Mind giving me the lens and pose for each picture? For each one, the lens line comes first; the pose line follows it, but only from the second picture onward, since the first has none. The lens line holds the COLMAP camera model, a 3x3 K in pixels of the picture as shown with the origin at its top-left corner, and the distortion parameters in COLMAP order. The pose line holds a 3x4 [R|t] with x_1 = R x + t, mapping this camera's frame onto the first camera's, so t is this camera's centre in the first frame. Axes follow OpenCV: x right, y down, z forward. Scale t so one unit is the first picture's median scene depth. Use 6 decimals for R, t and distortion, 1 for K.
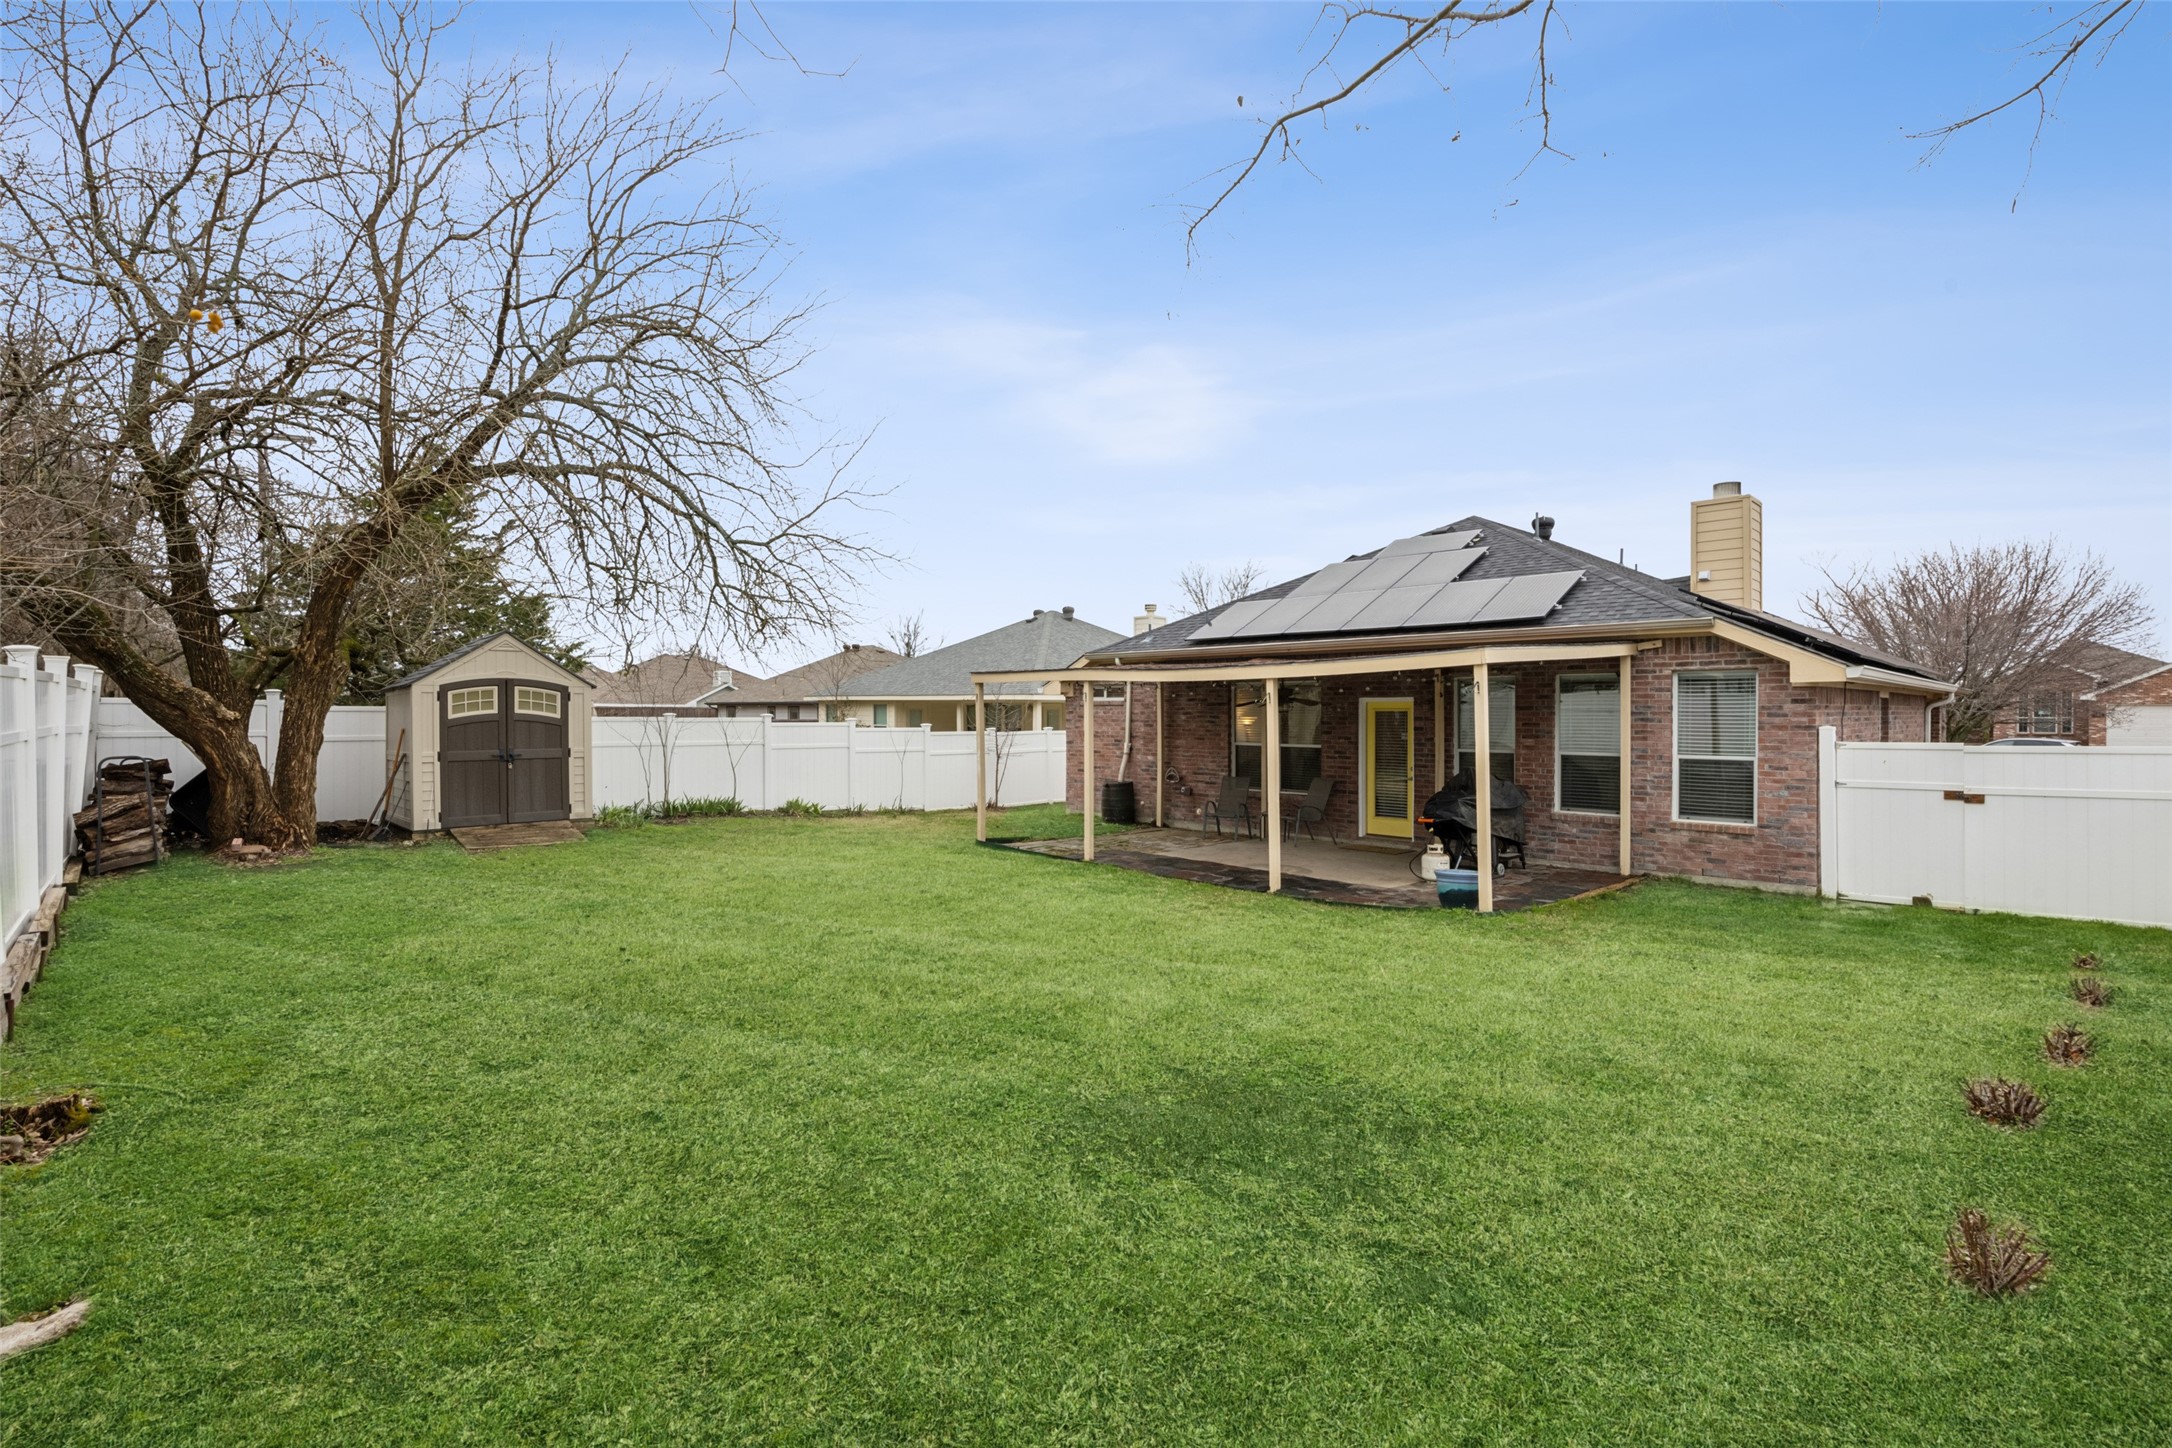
lens RADIAL K [[981.7, 0, 1088.3], [0, 981.7, 717.3], [0, 0, 1]] dist [-0.000629, -0.000056]
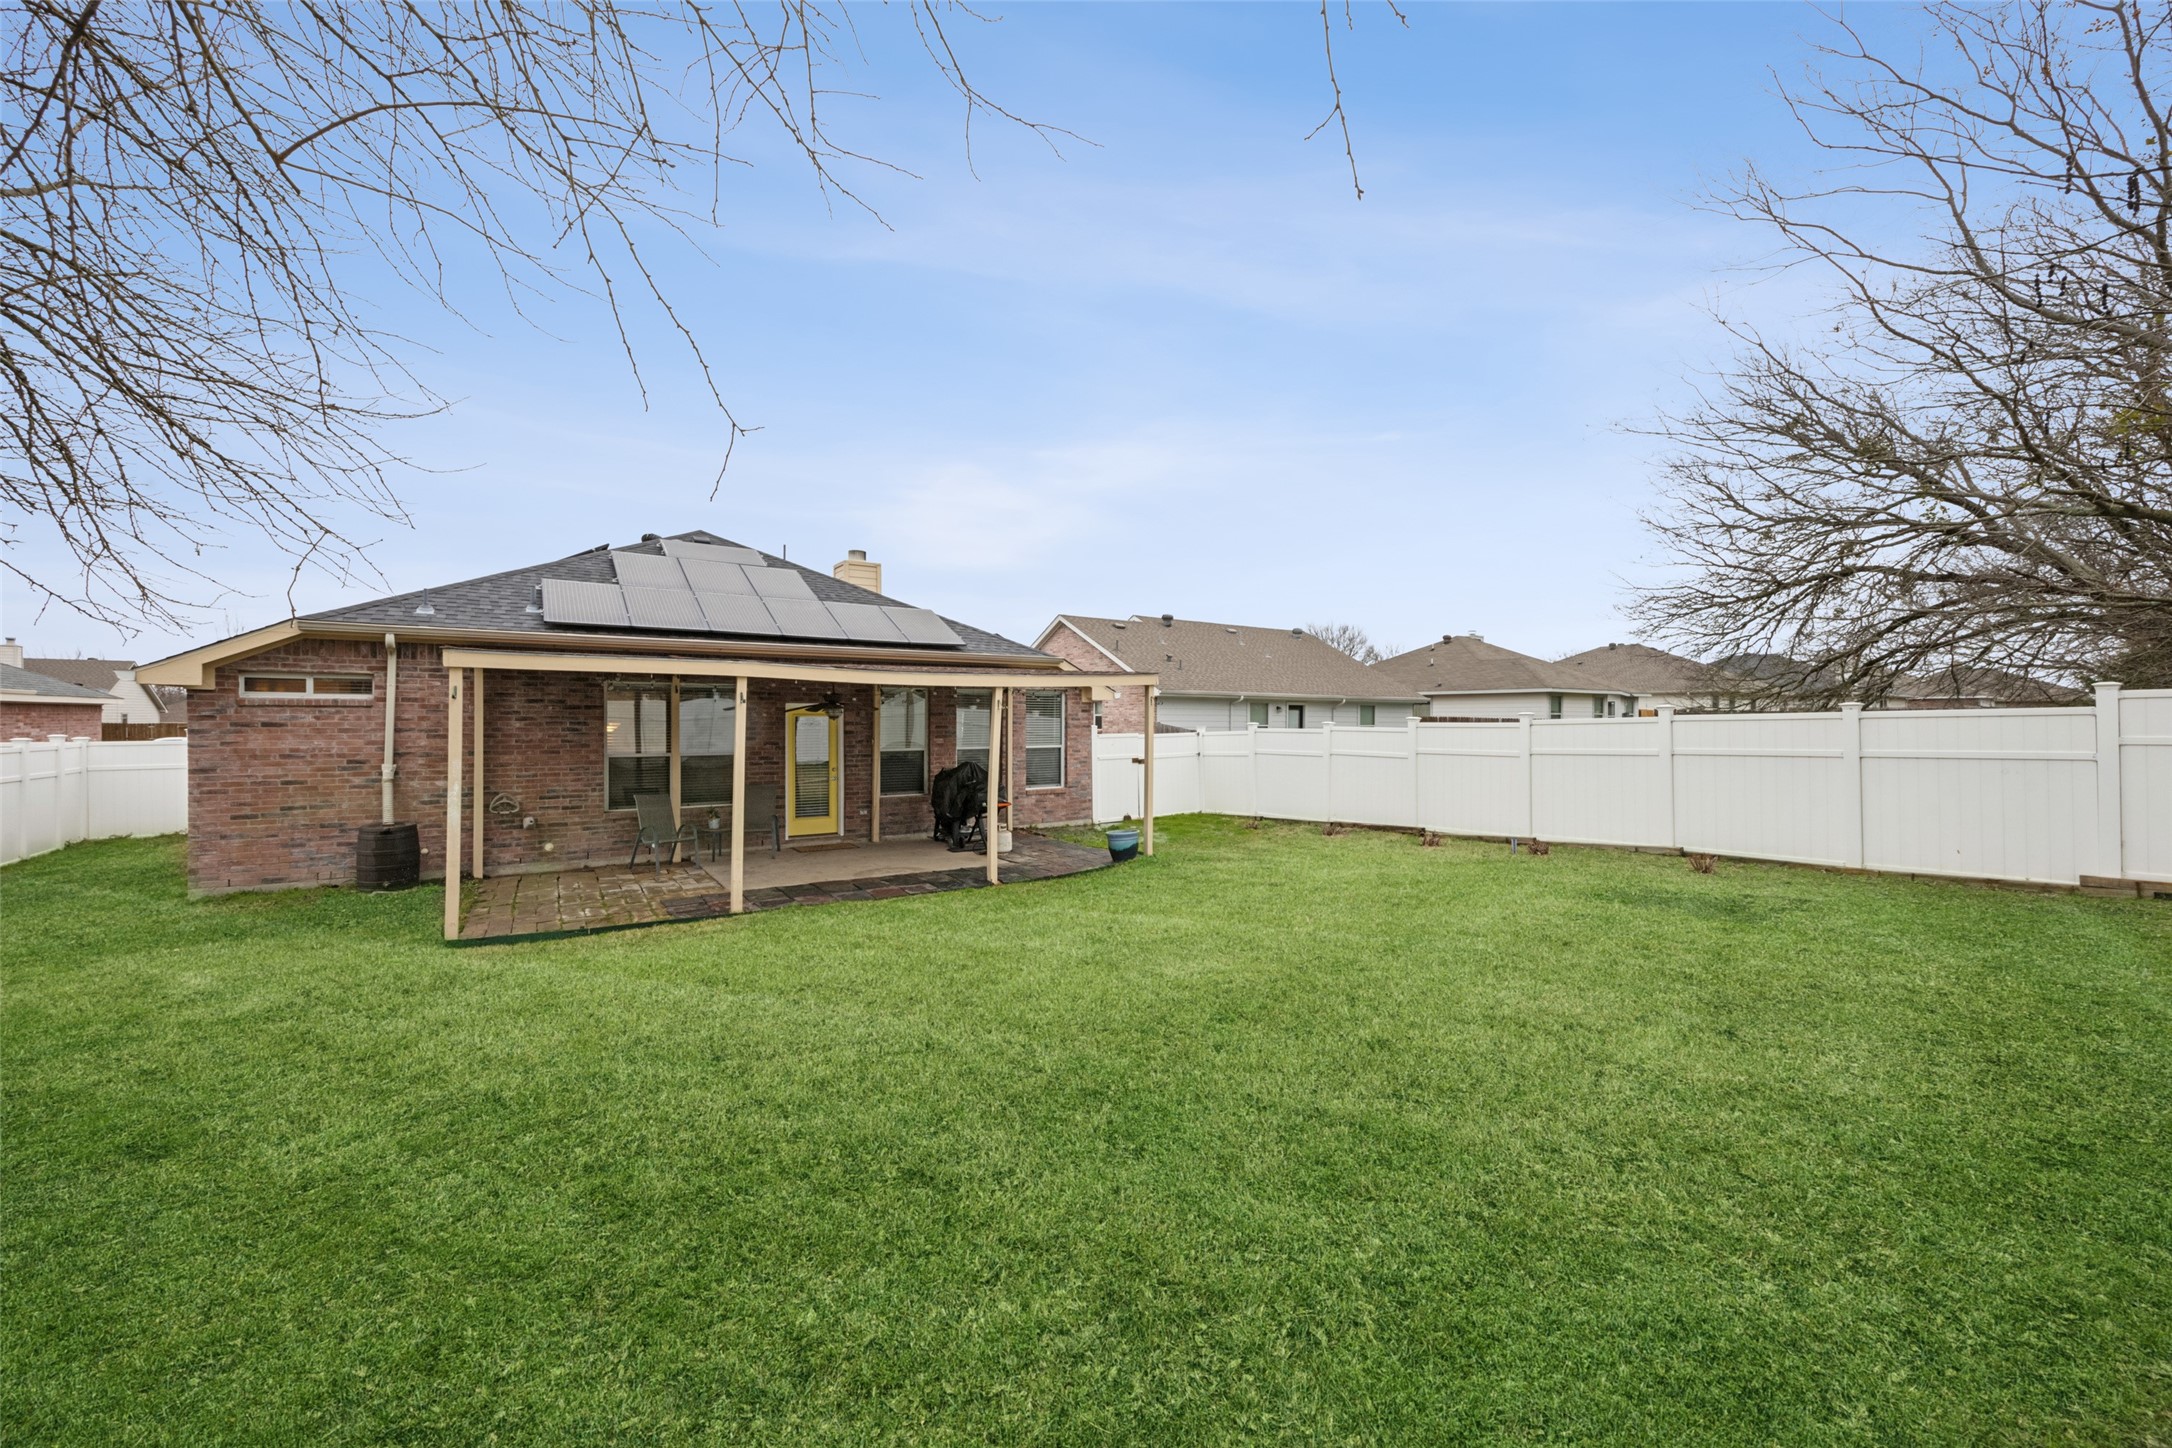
lens RADIAL K [[902.9, 0, 1088.4], [0, 902.9, 714.7], [0, 0, 1]] dist [0.003714, -0.001093]
pose [[0.141650, 0.008348, 0.989882, -0.601951], [0.008259, 0.999920, -0.009615, 0.003348], [-0.989882, 0.009538, 0.141570, 0.557992]]
